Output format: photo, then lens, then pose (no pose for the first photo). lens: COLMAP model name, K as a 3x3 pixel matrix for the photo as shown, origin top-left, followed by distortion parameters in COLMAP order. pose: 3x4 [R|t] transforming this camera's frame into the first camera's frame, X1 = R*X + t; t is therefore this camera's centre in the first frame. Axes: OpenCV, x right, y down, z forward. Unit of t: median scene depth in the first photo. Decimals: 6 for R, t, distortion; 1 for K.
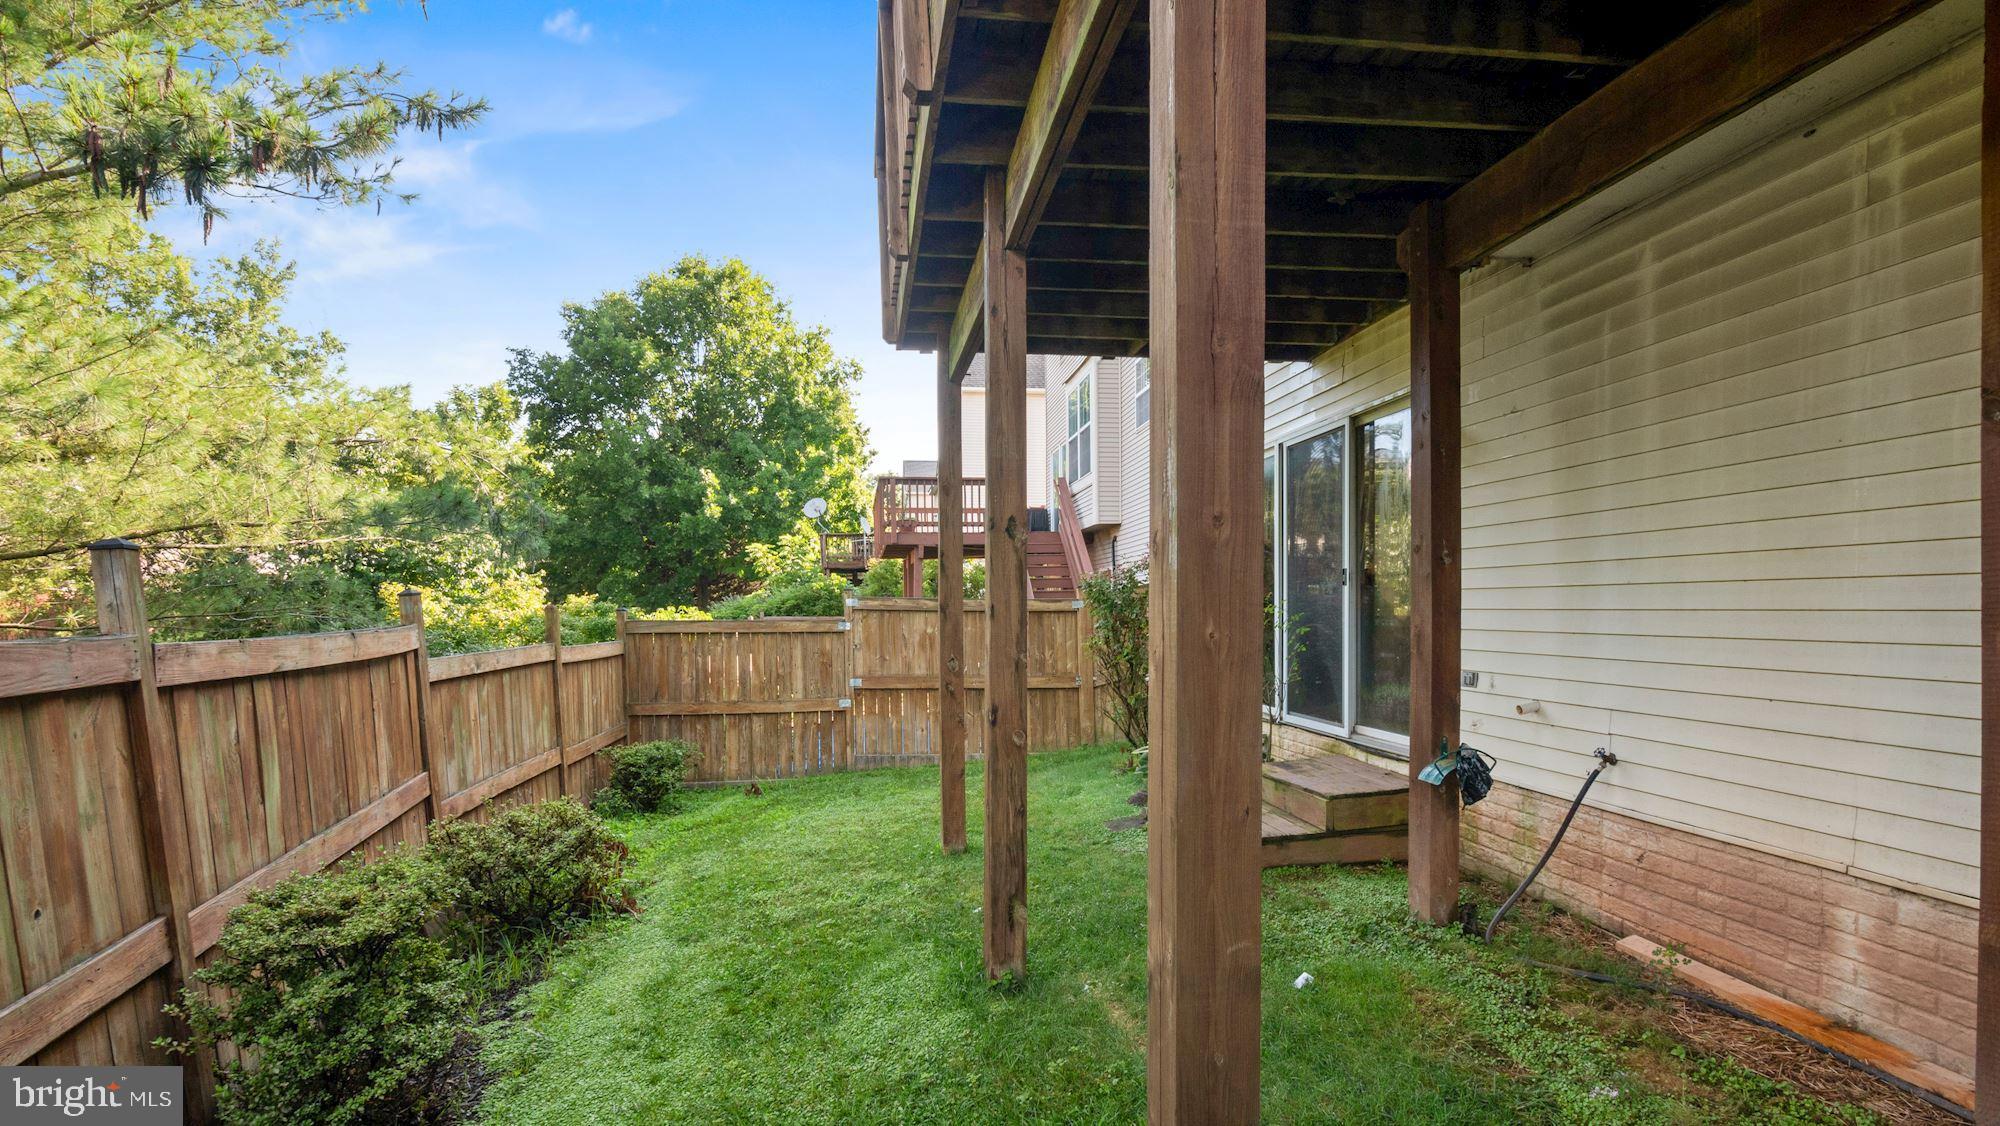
lens RADIAL K [[944.1, 0, 998.0], [0, 944.1, 626.1], [0, 0, 1]] dist [-0.001138, -0.020598]
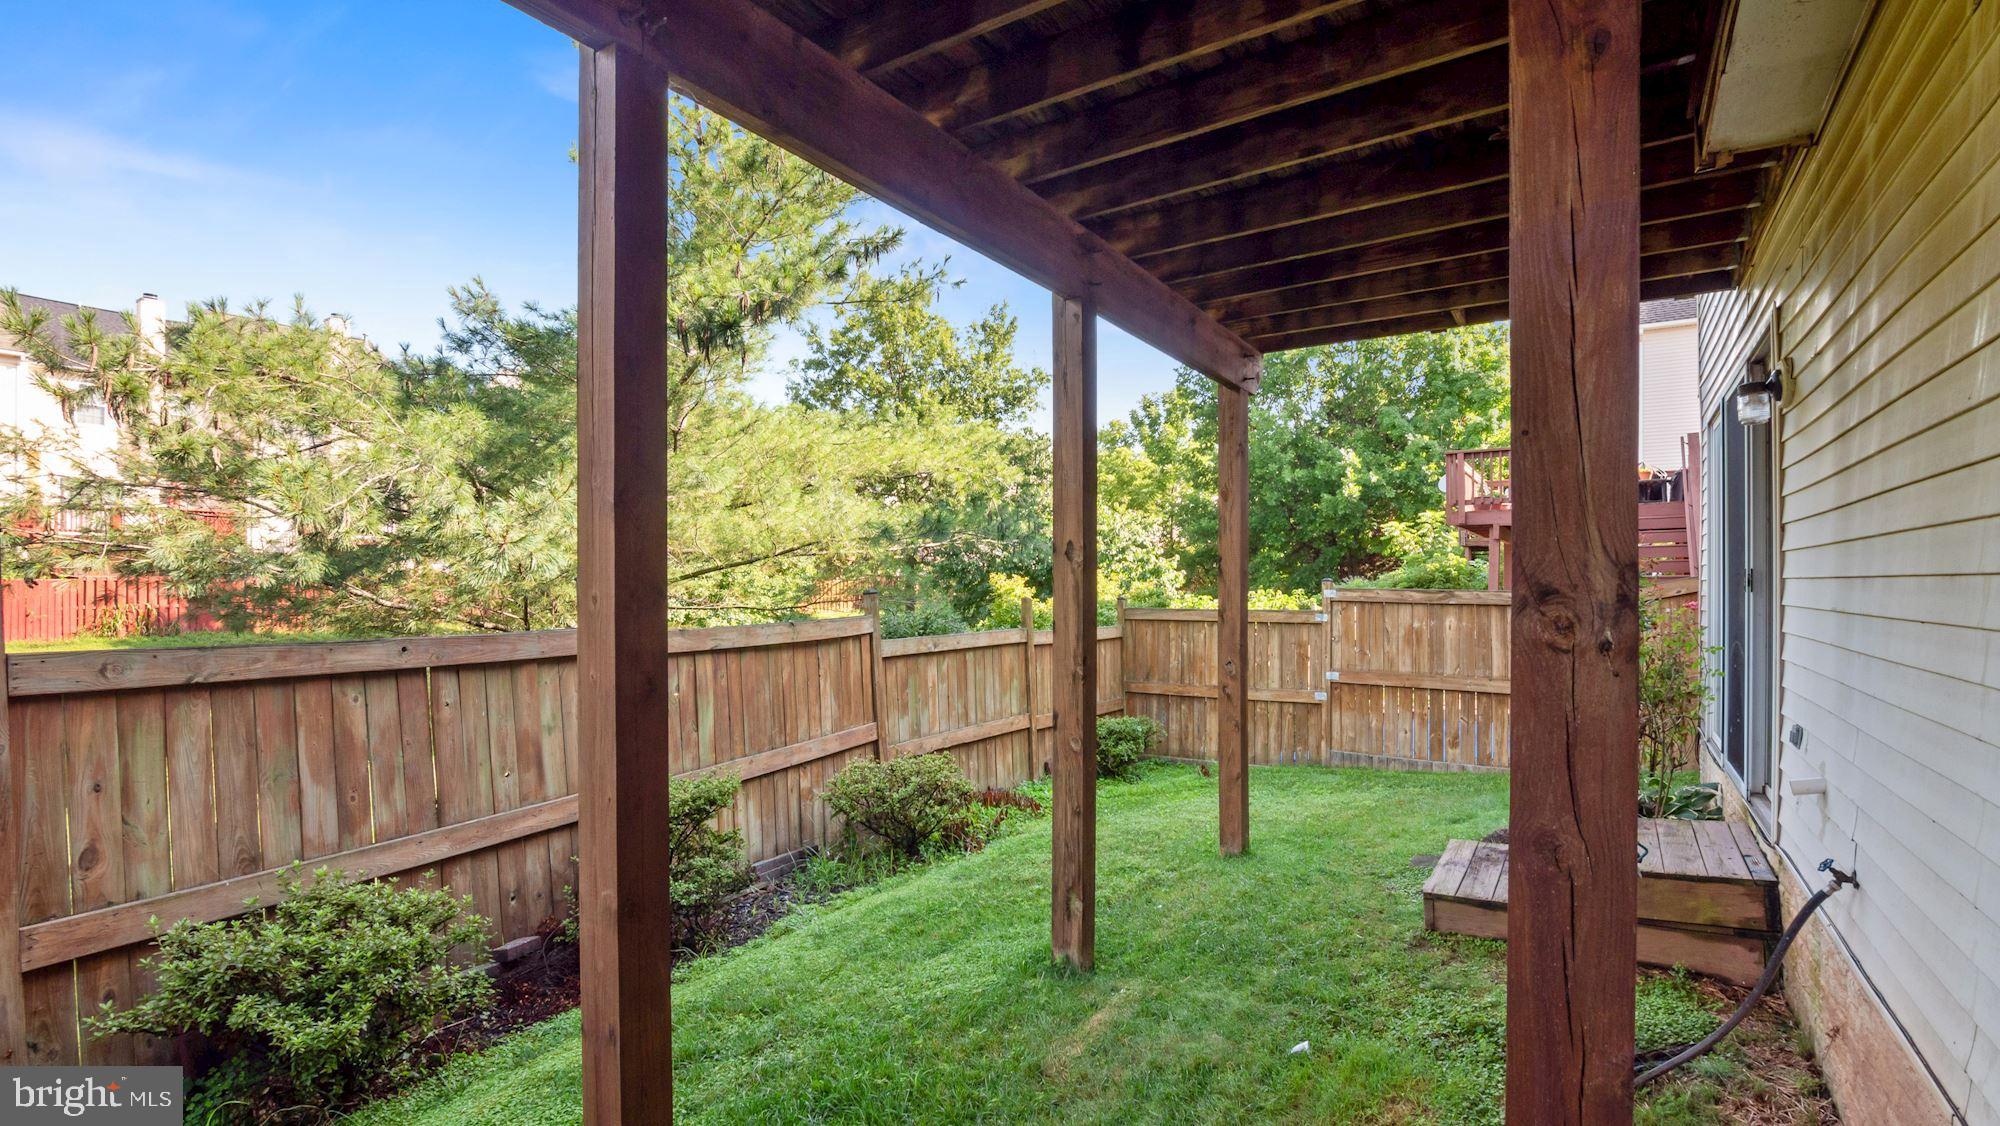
lens RADIAL K [[940.5, 0, 998.6], [0, 940.5, 589.0], [0, 0, 1]] dist [-0.017204, -0.000142]
pose [[0.753174, 0.006820, -0.657786, 0.226763], [-0.015528, 0.999852, -0.007414, -0.017364], [0.657639, 0.015798, 0.753168, 0.041966]]
